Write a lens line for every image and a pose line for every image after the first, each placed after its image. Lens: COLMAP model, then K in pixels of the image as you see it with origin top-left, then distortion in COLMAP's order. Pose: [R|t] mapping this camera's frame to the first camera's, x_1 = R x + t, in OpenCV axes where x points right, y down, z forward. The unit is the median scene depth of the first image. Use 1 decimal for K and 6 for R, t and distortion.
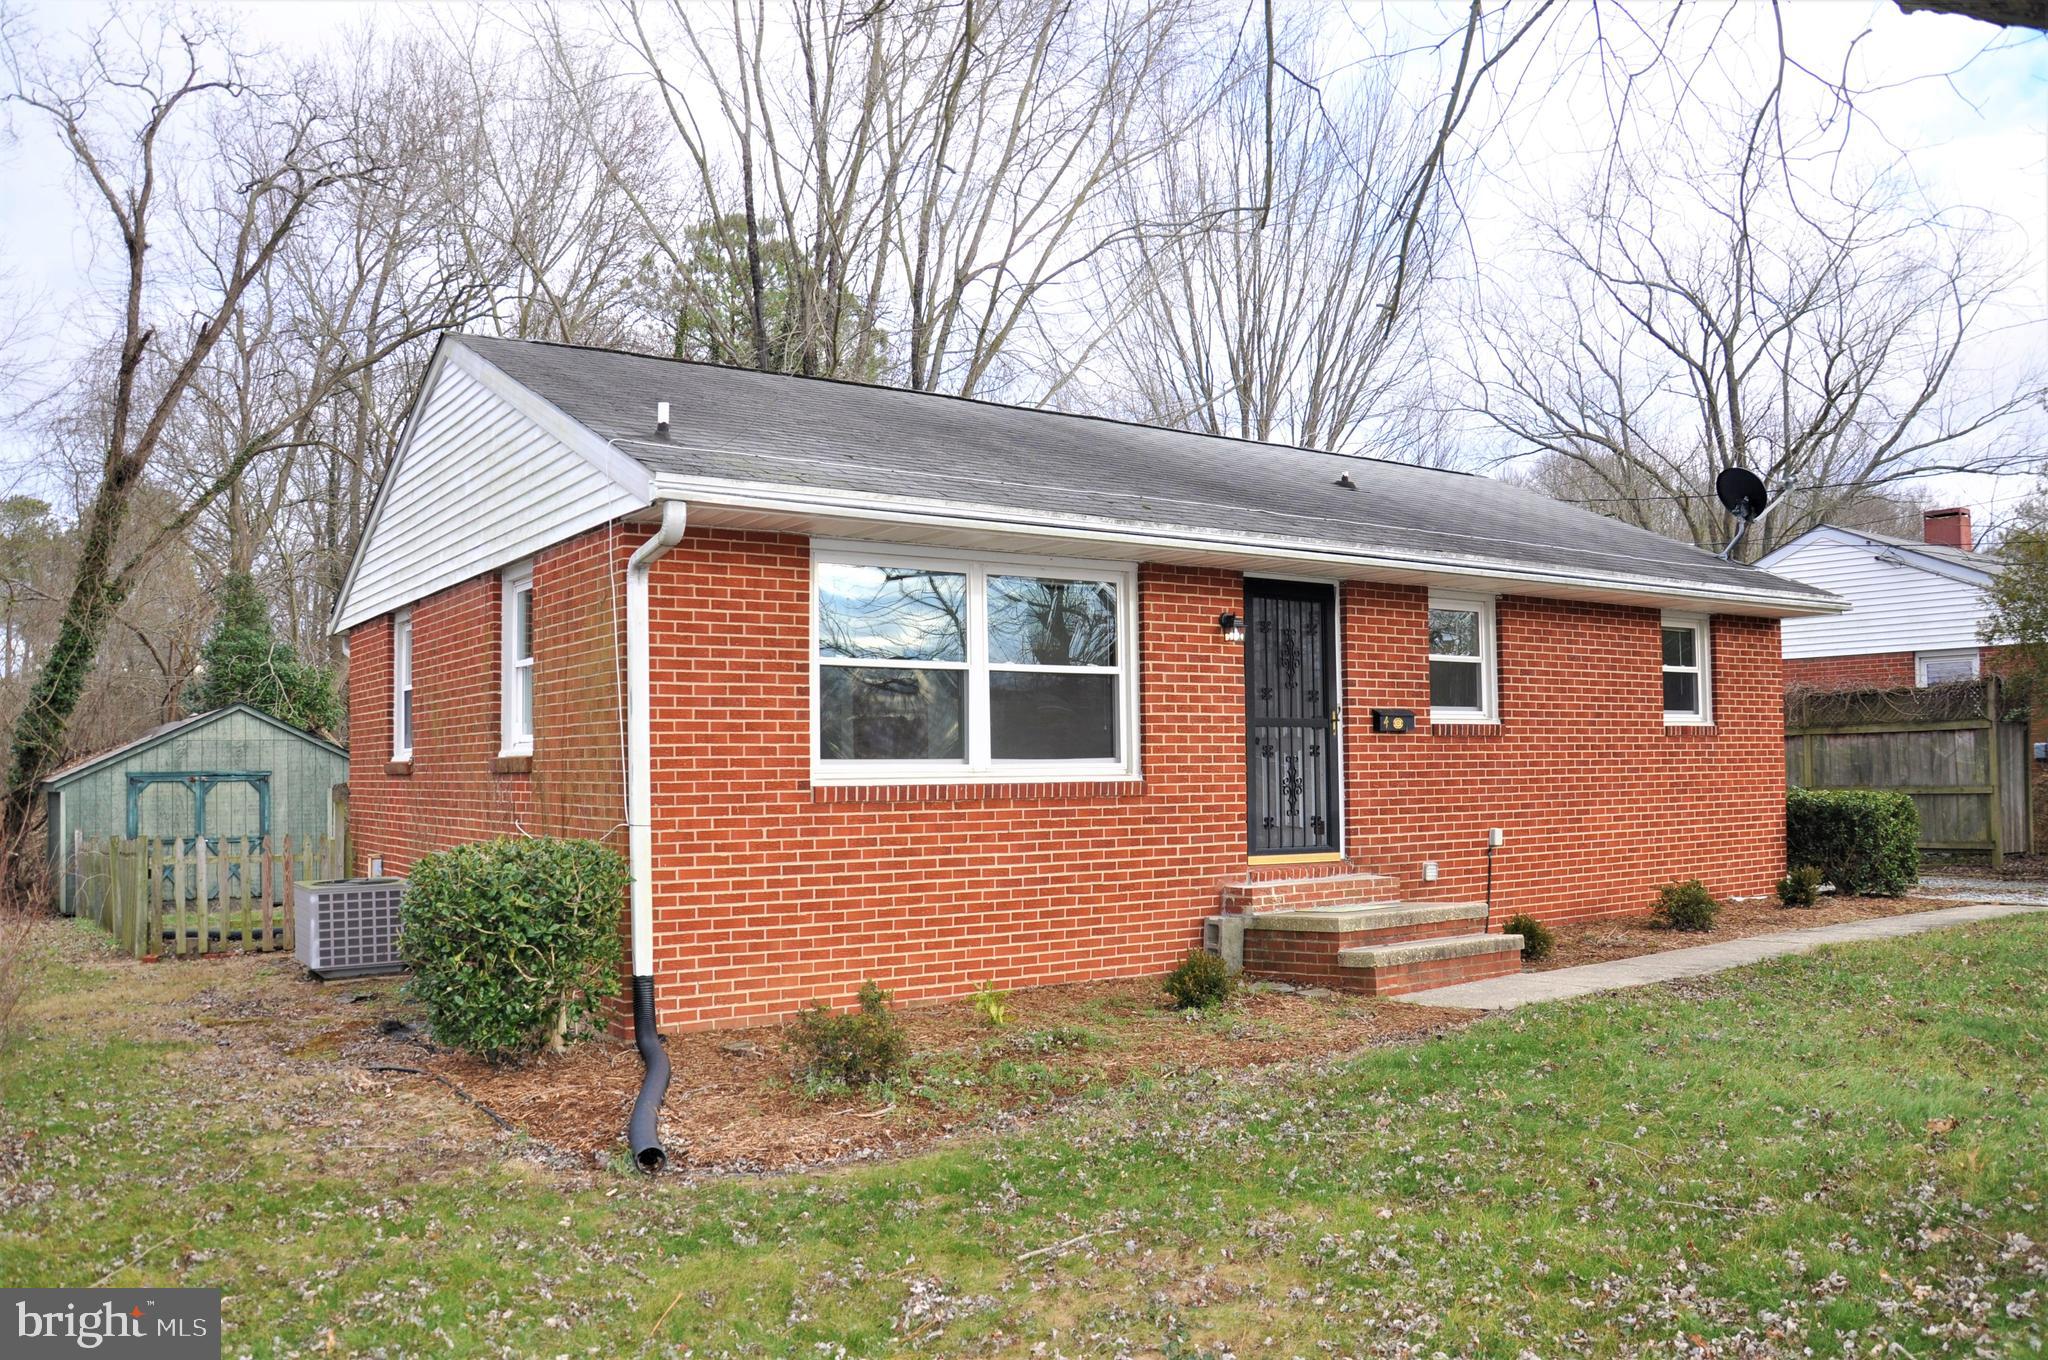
lens RADIAL K [[1590.9, 0, 1010.9], [0, 1590.9, 690.7], [0, 0, 1]] dist [-0.174157, 0.149559]
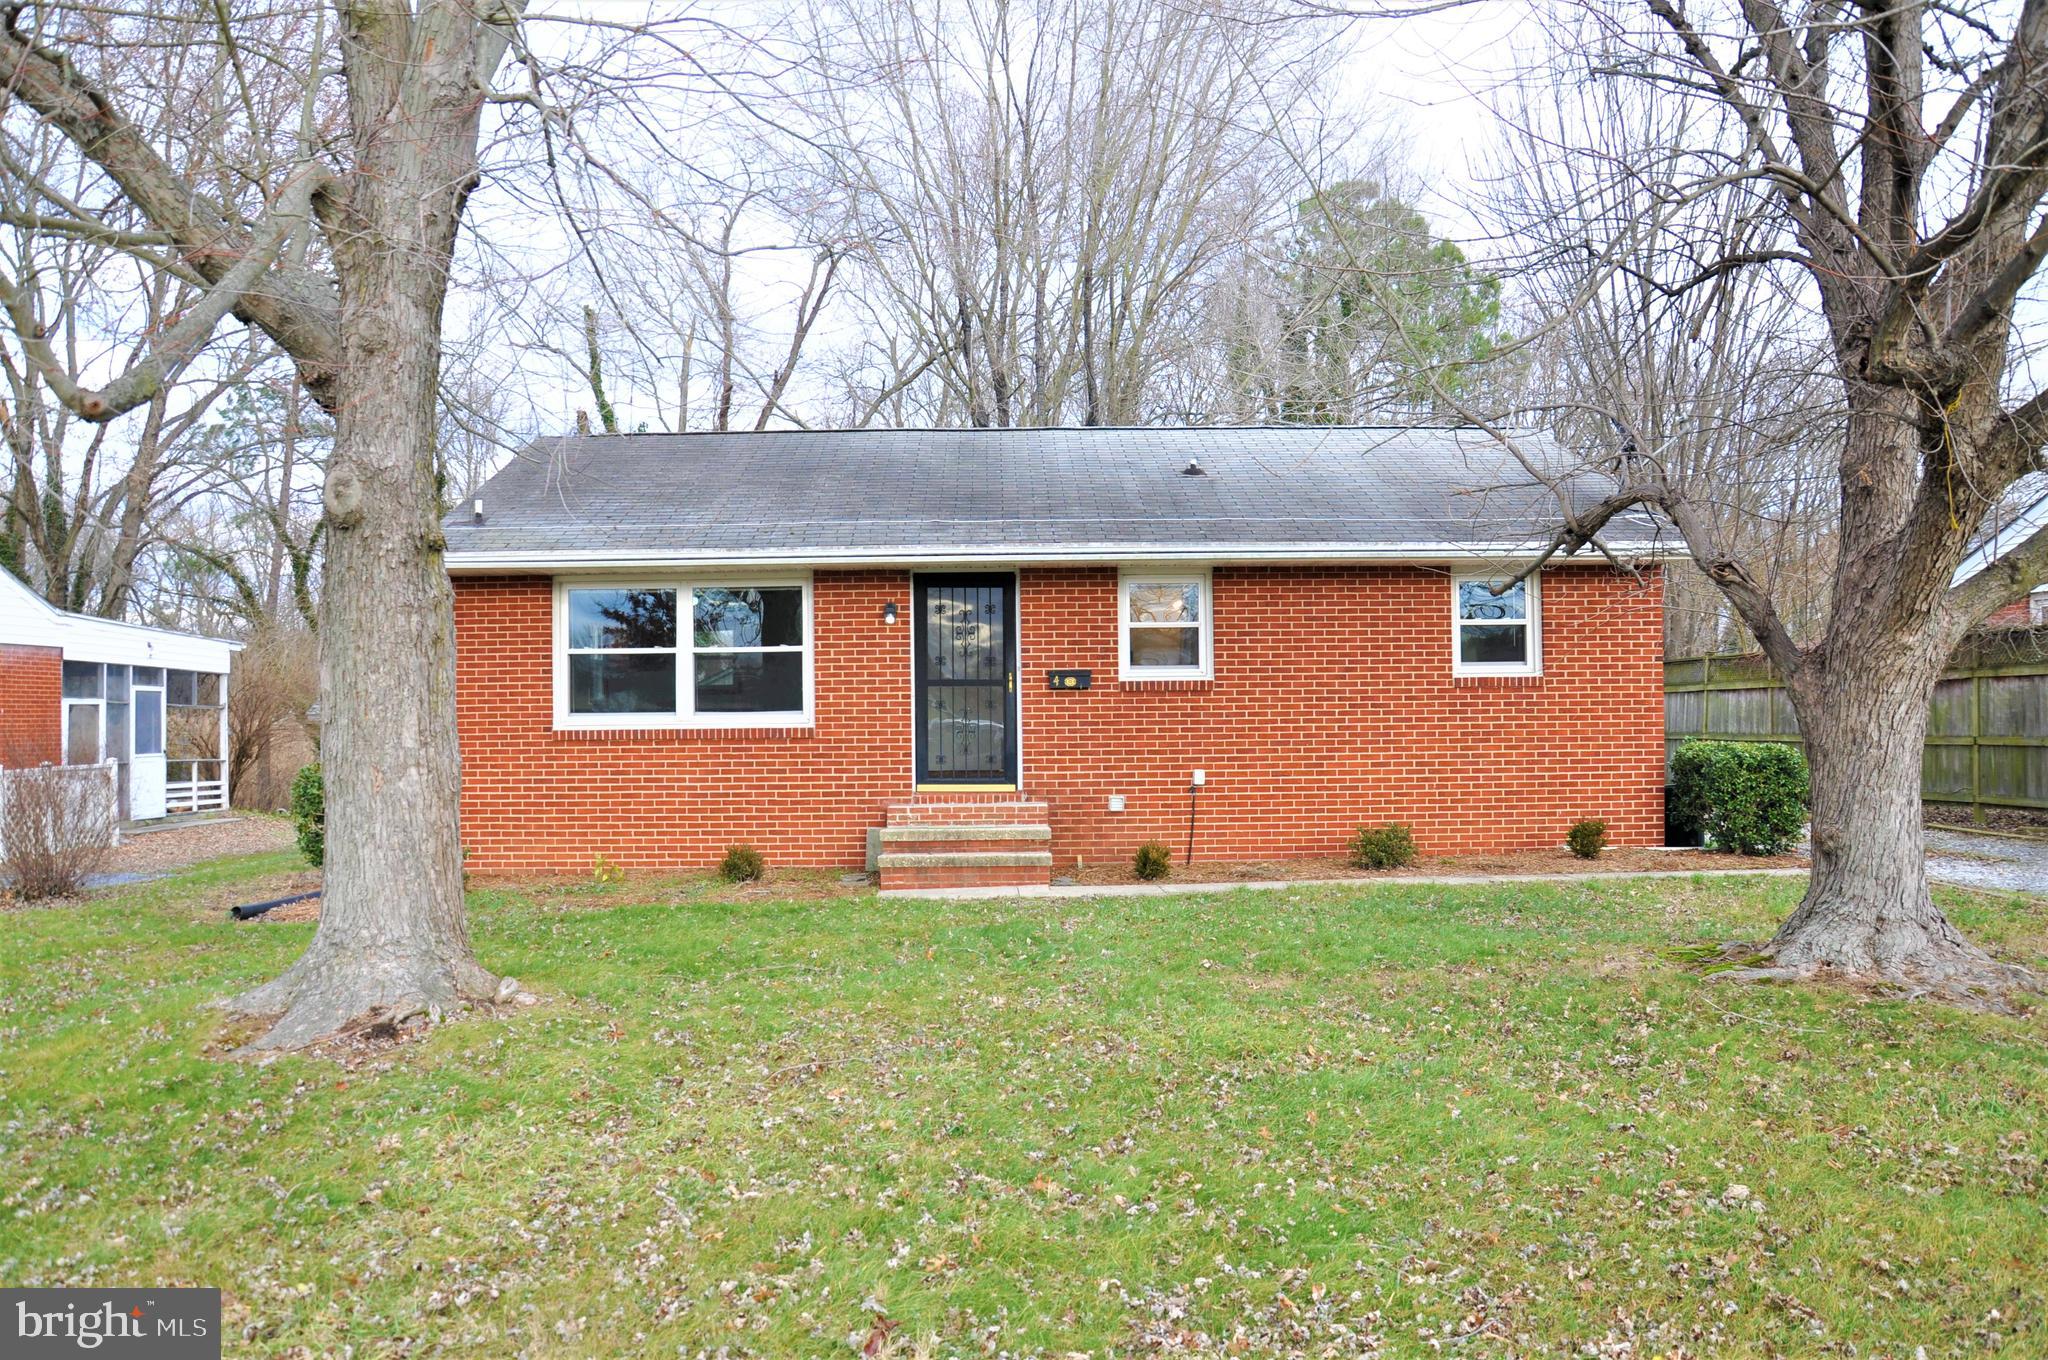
lens RADIAL K [[1590.9, 0, 1010.9], [0, 1590.9, 690.7], [0, 0, 1]] dist [-0.174157, 0.149559]
pose [[0.833502, -0.010512, -0.552417, 0.996443], [0.029967, 0.999207, 0.026200, -0.006823], [0.551703, -0.038392, 0.833156, -0.065851]]
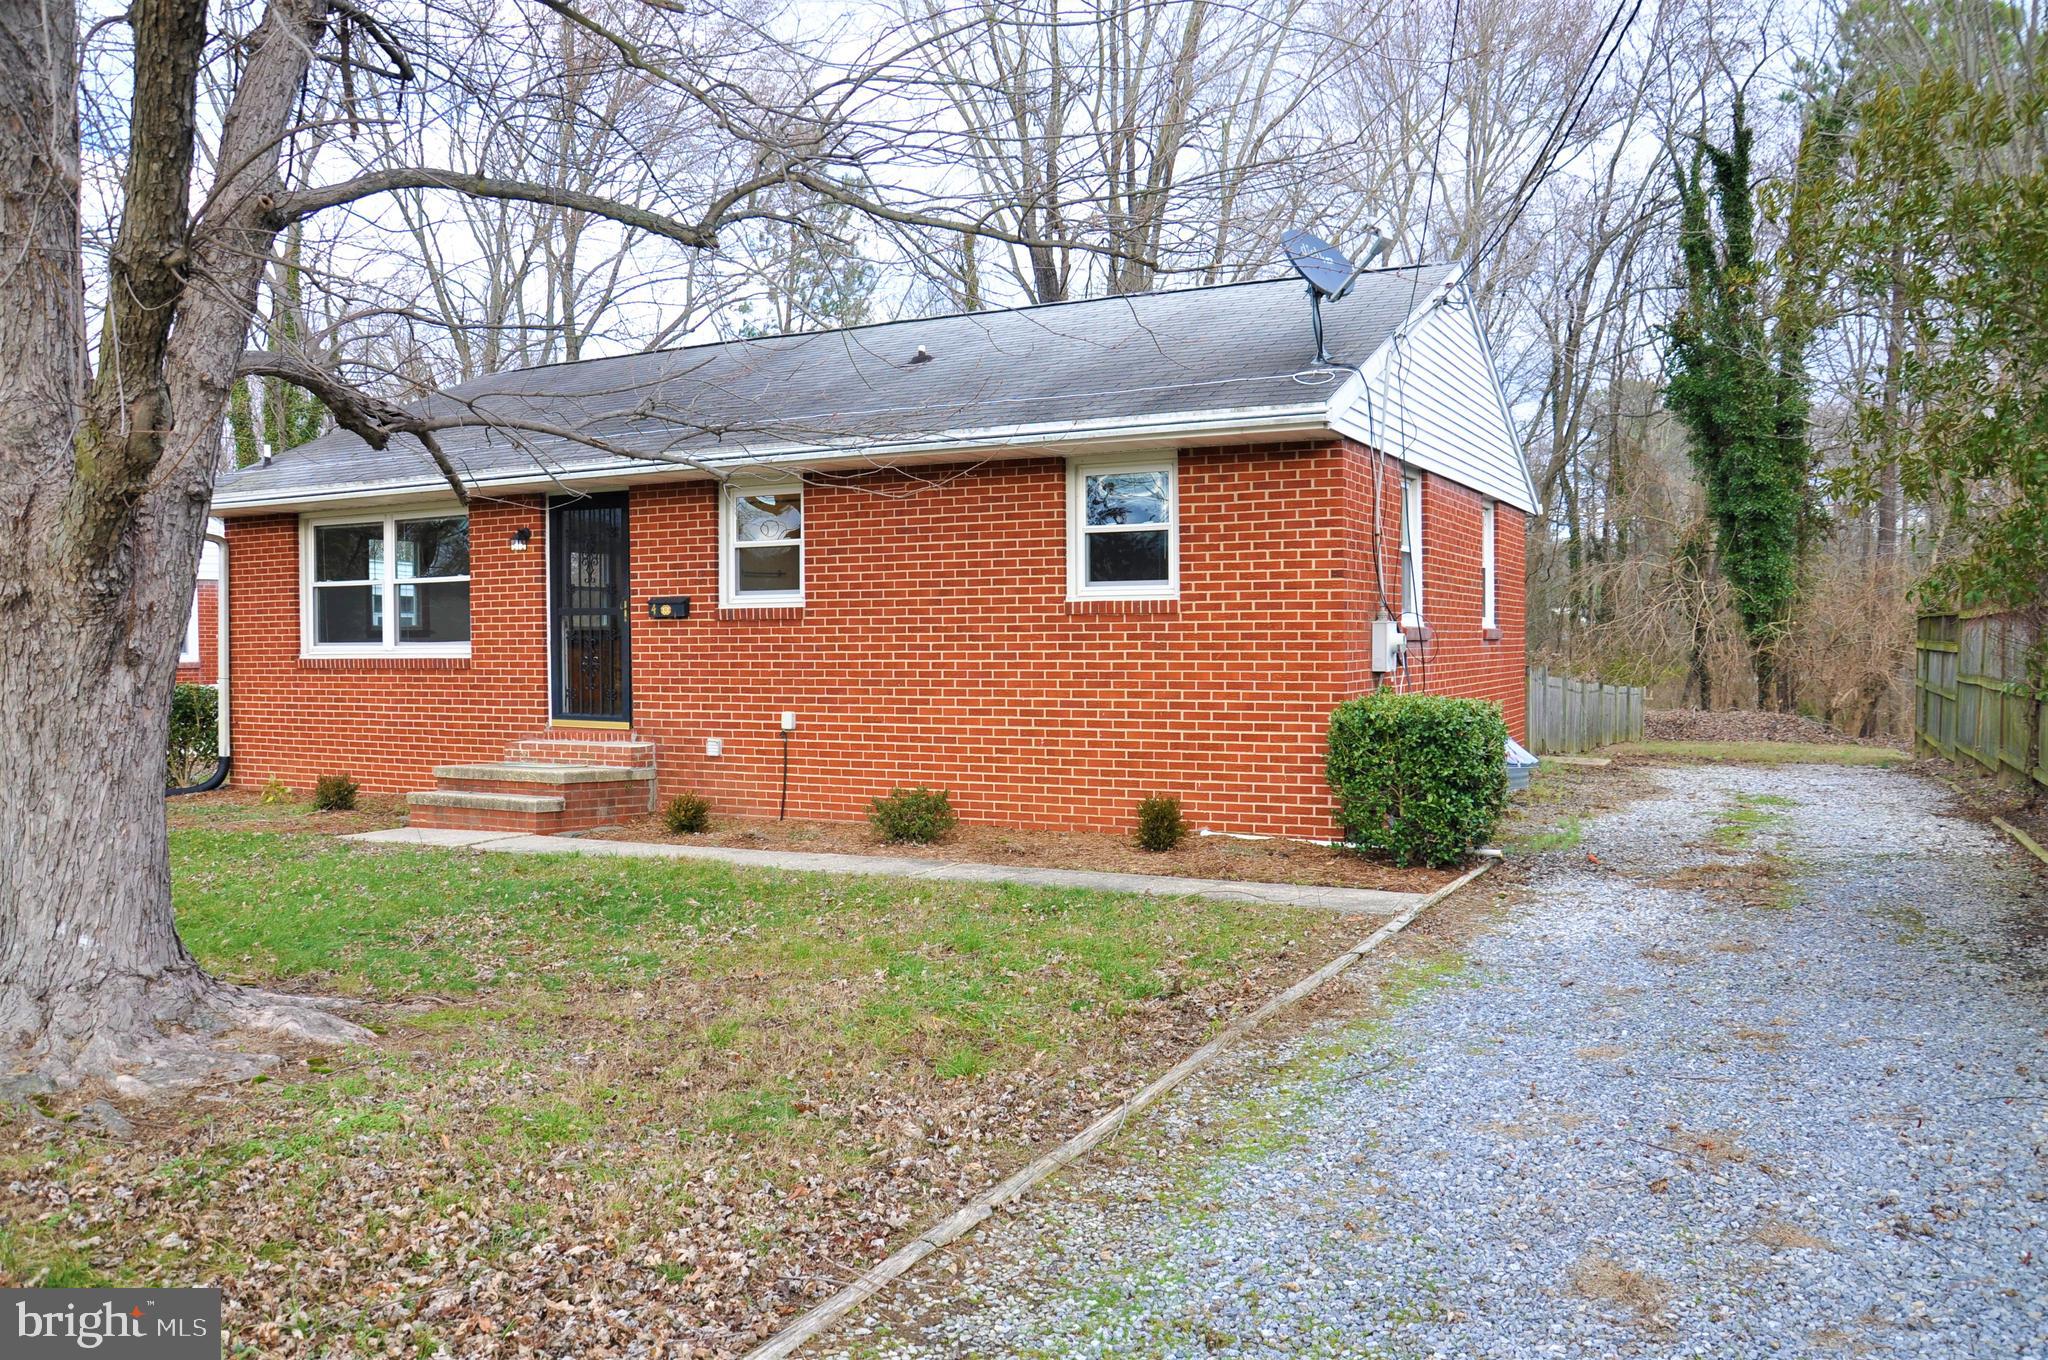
lens RADIAL K [[1590.9, 0, 1010.9], [0, 1590.9, 690.7], [0, 0, 1]] dist [-0.174157, 0.149559]
pose [[0.478687, 0.034854, -0.877293, 1.490212], [0.044802, 0.996940, 0.064053, 0.019085], [0.876842, -0.069965, 0.475661, 0.761850]]
